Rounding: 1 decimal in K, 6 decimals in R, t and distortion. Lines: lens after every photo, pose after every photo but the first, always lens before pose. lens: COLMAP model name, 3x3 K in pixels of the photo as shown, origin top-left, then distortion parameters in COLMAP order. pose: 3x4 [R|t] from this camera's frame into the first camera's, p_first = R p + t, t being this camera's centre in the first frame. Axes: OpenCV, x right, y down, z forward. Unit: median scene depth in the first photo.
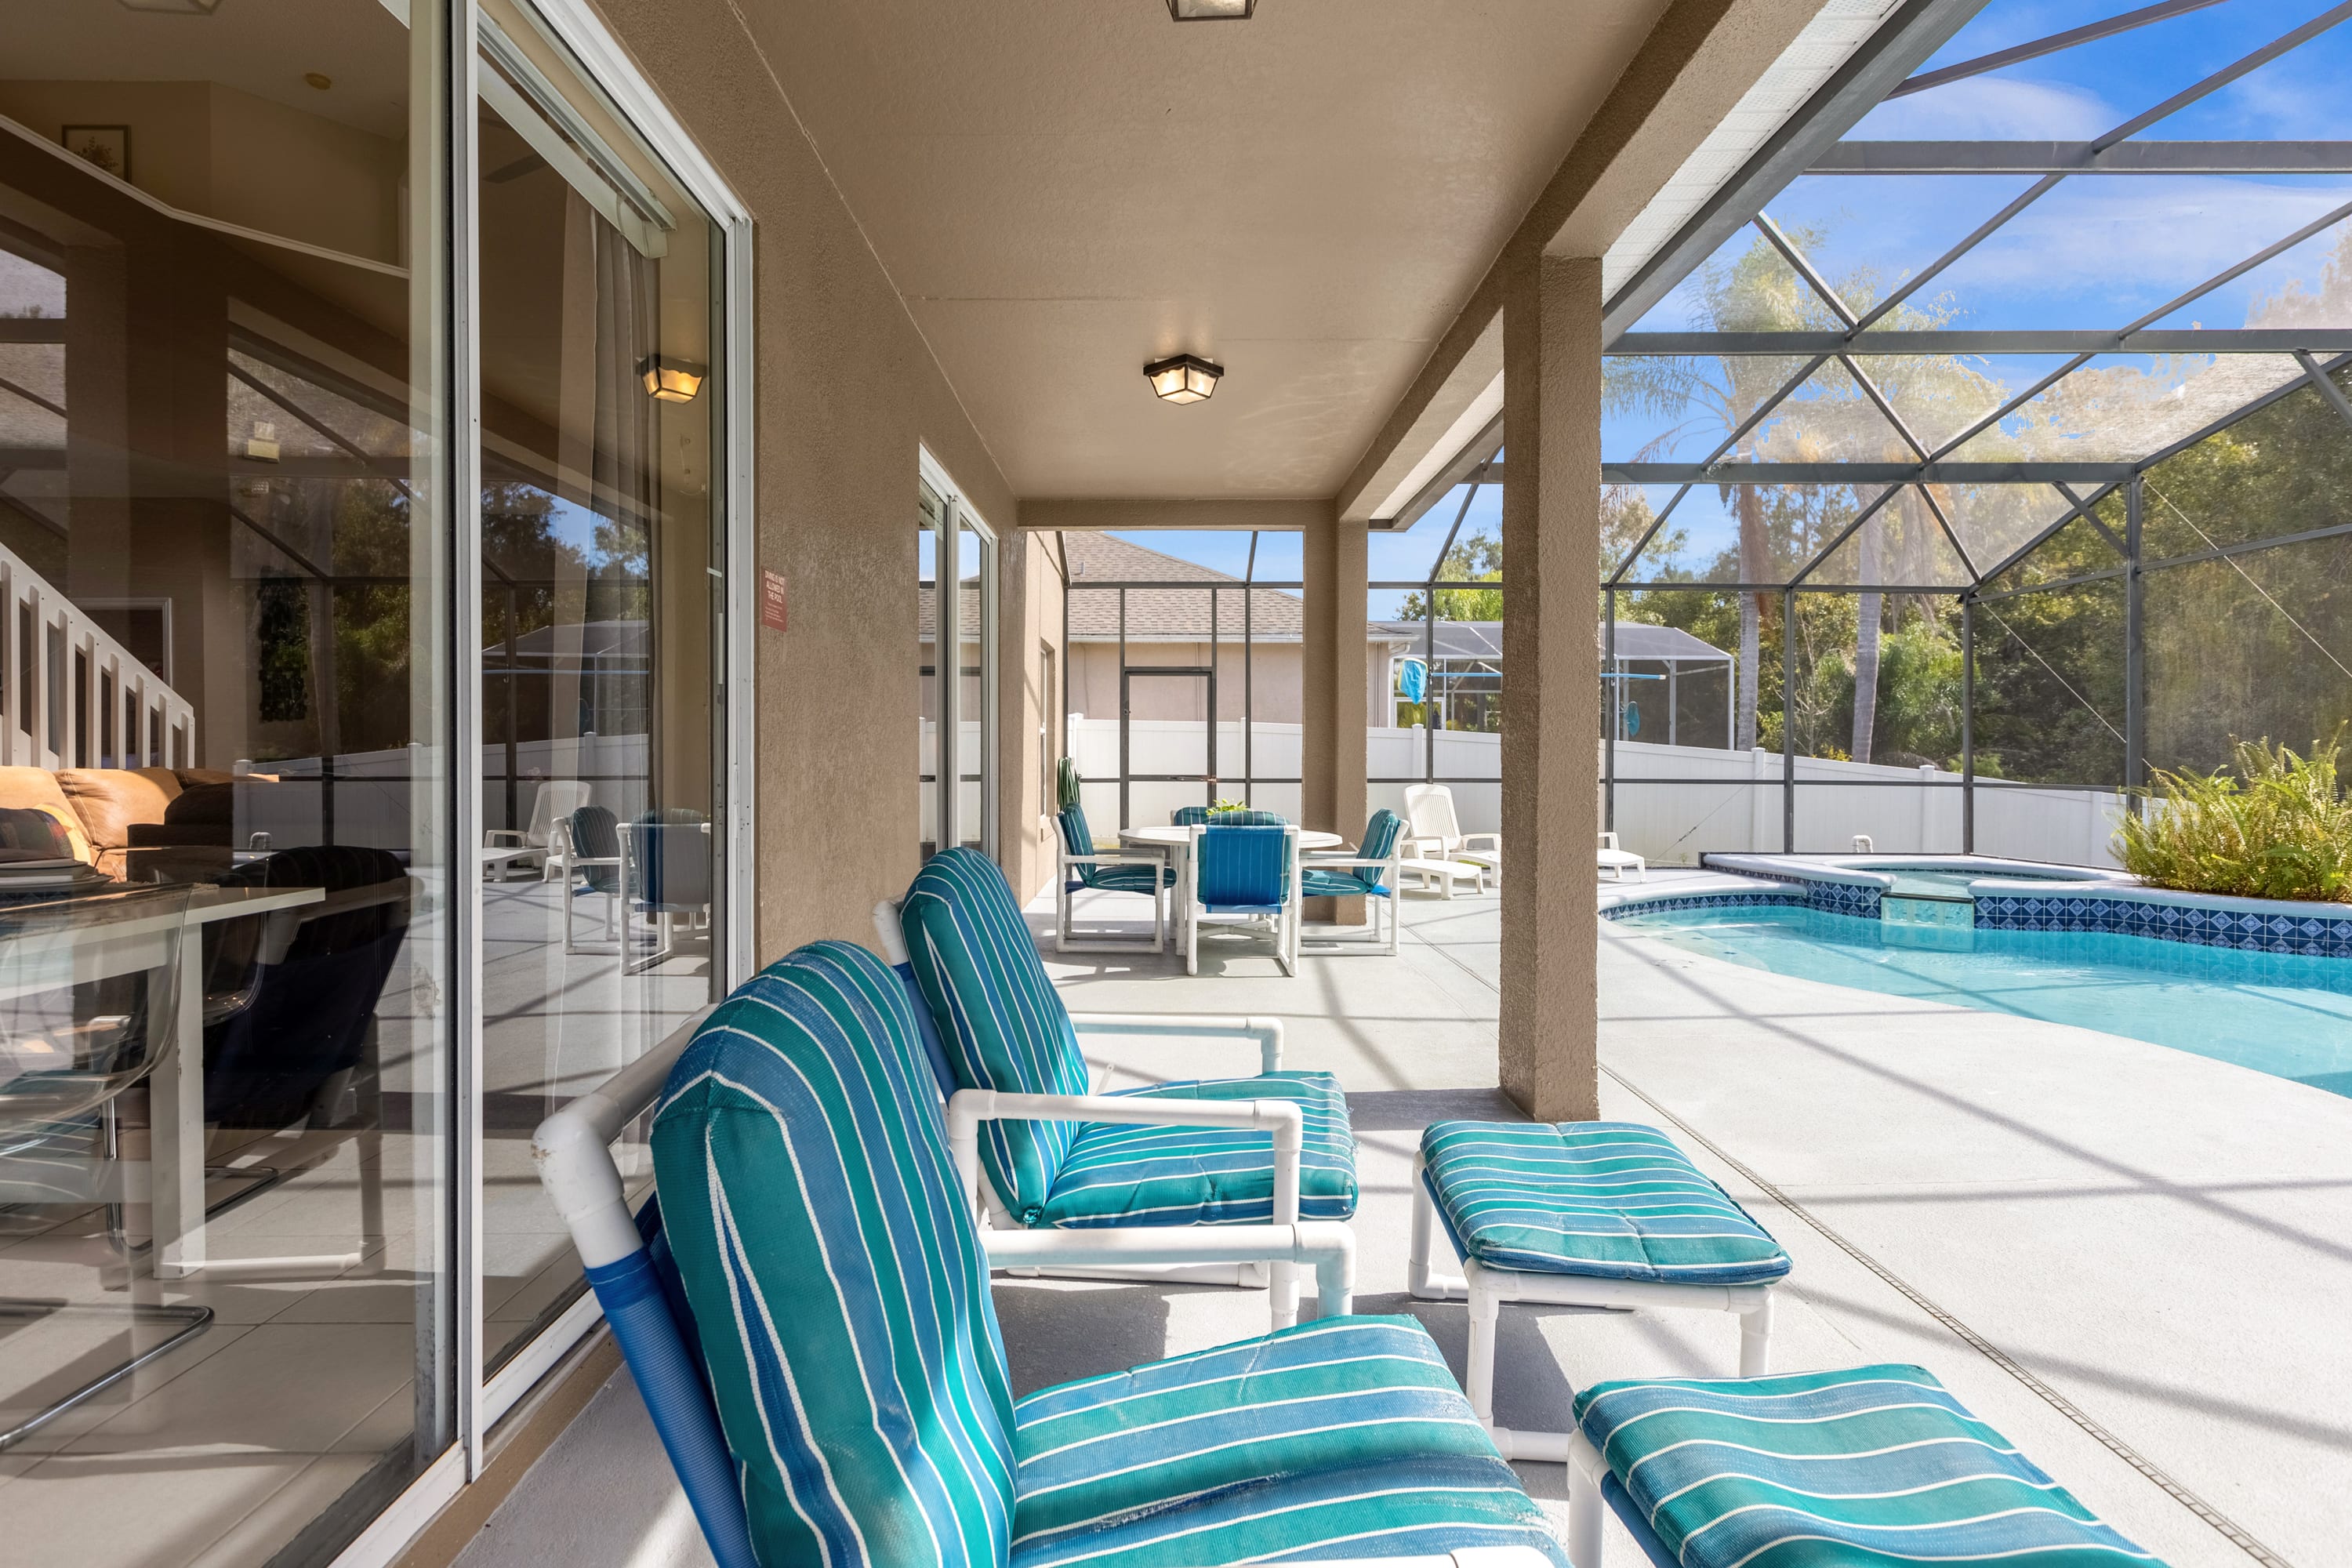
lens RADIAL K [[1094.1, 0, 1169.4], [0, 1094.1, 766.2], [0, 0, 1]] dist [-0.002704, -0.000232]
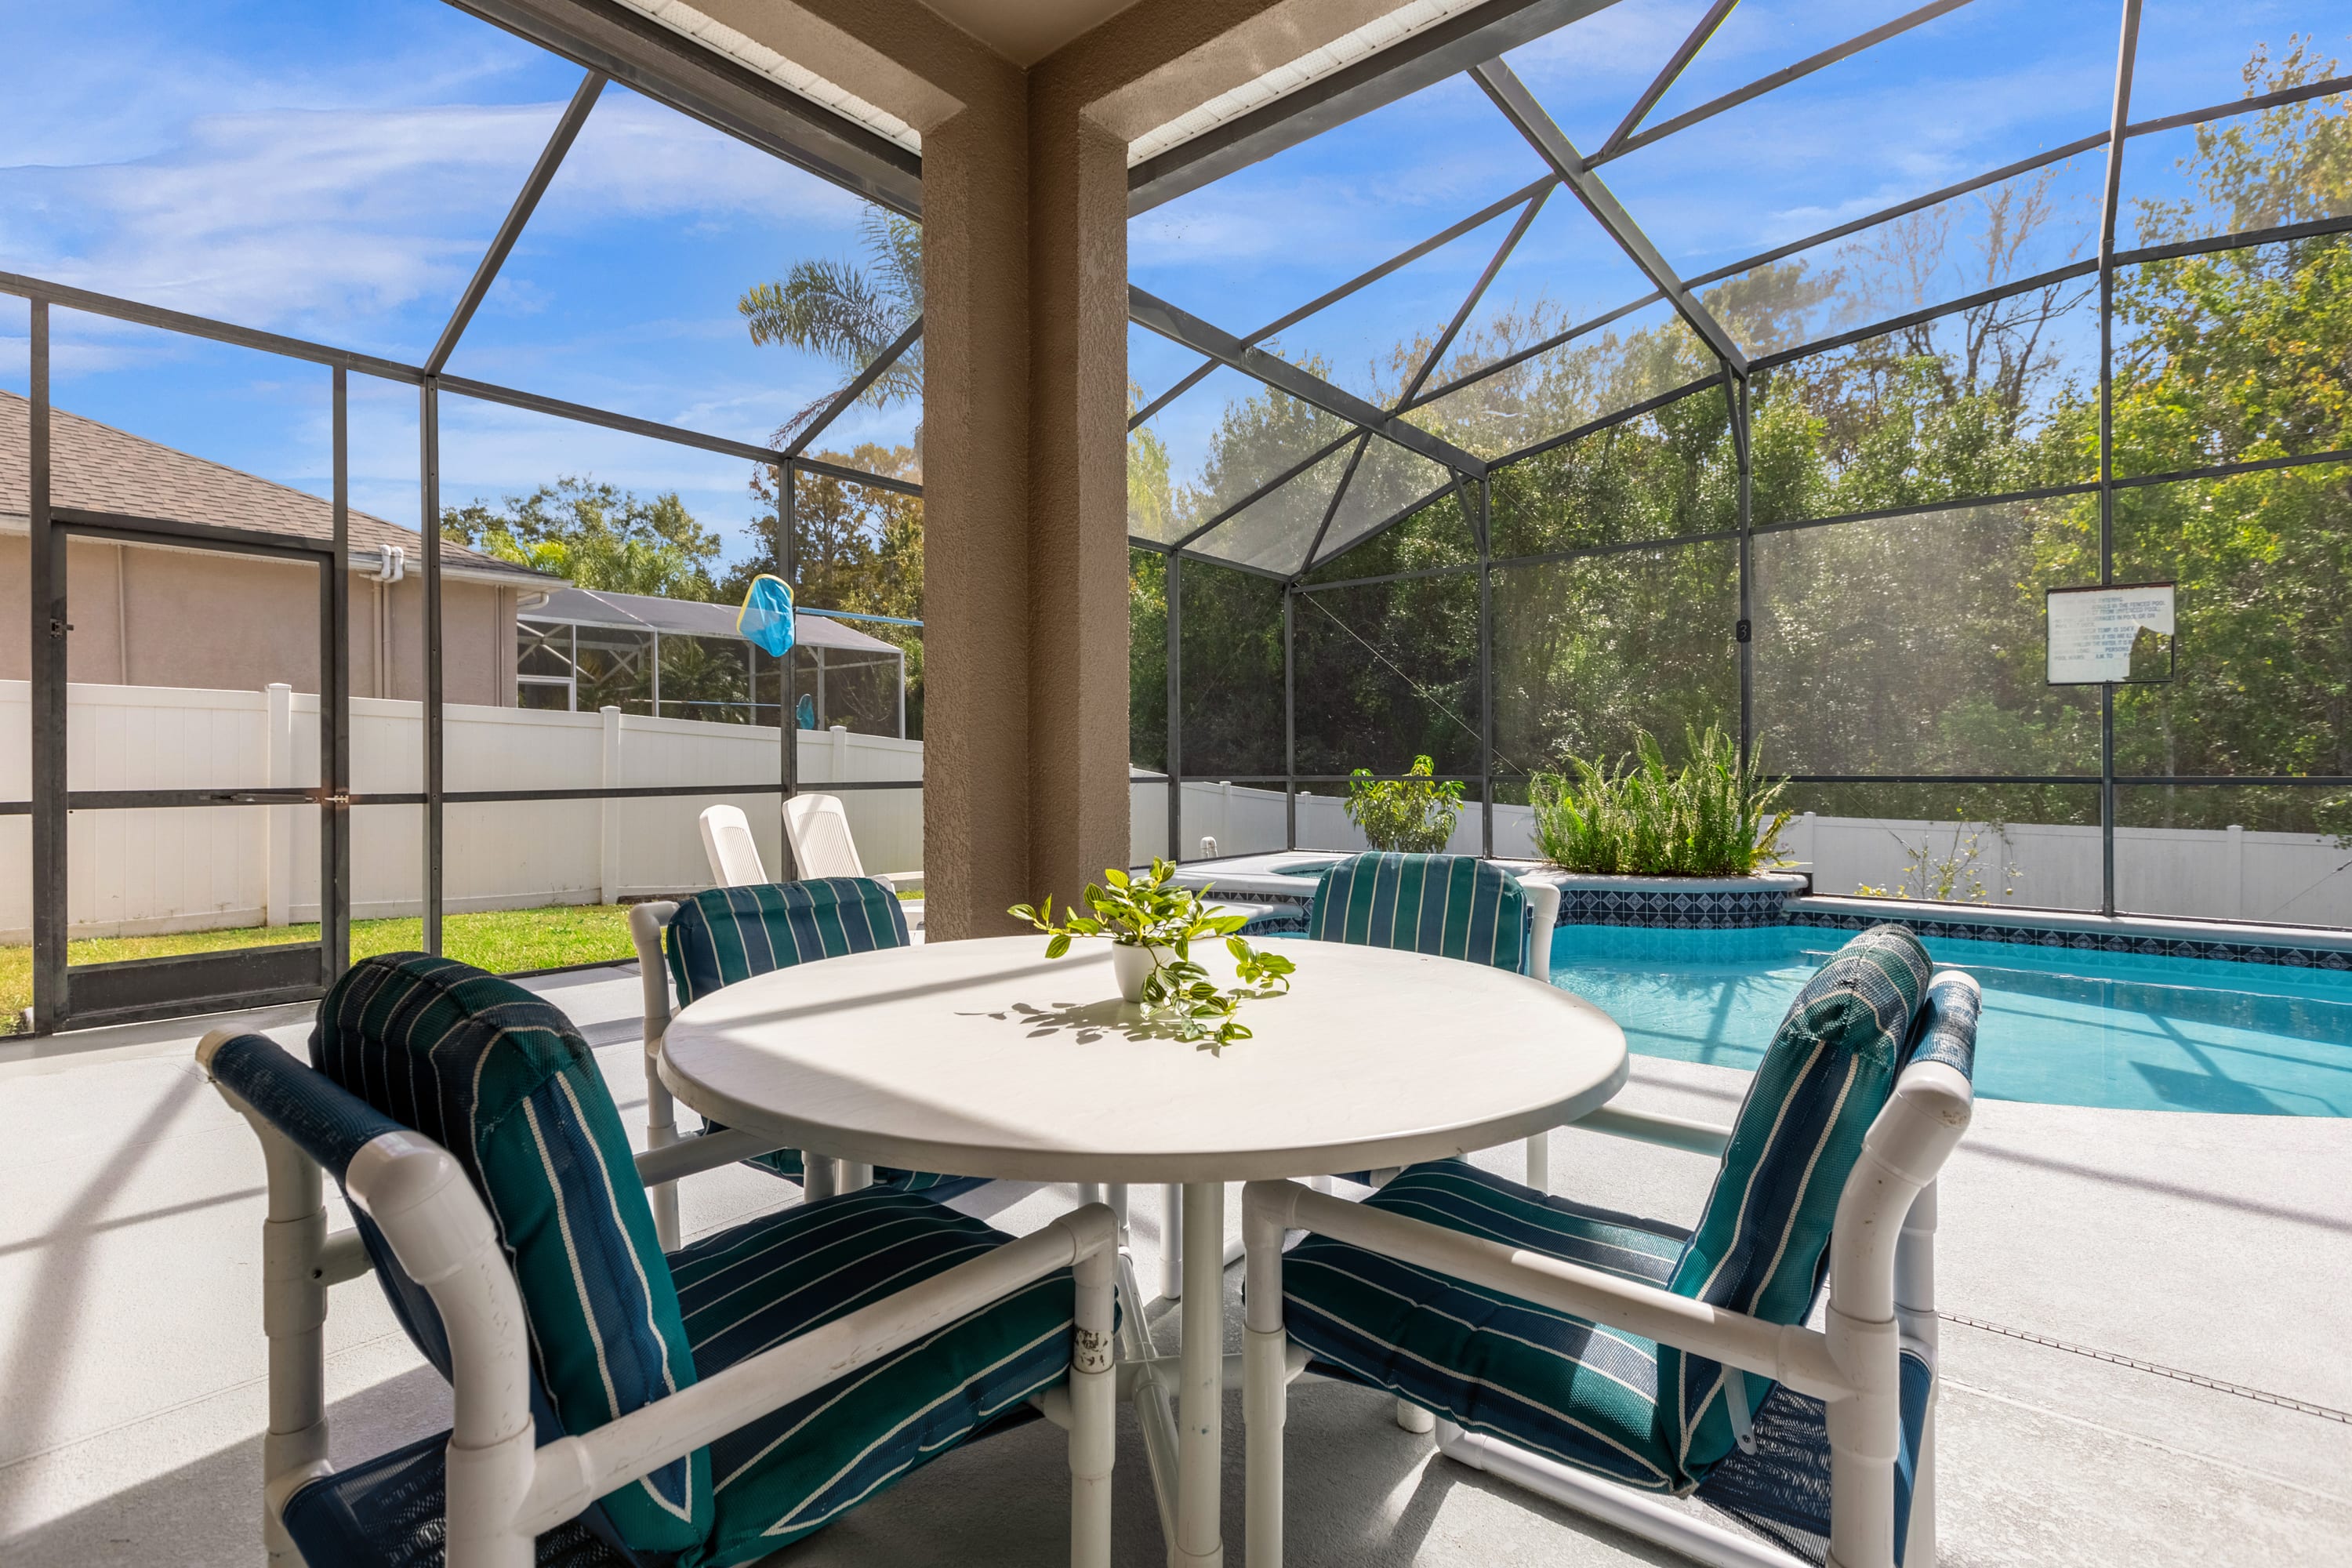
lens RADIAL K [[1094.1, 0, 1169.4], [0, 1094.1, 766.2], [0, 0, 1]] dist [-0.002704, -0.000232]
pose [[0.653873, -0.009980, 0.756539, -0.106030], [0.017119, 0.999852, -0.001606, 0.008419], [-0.756411, 0.014001, 0.653947, 0.660842]]
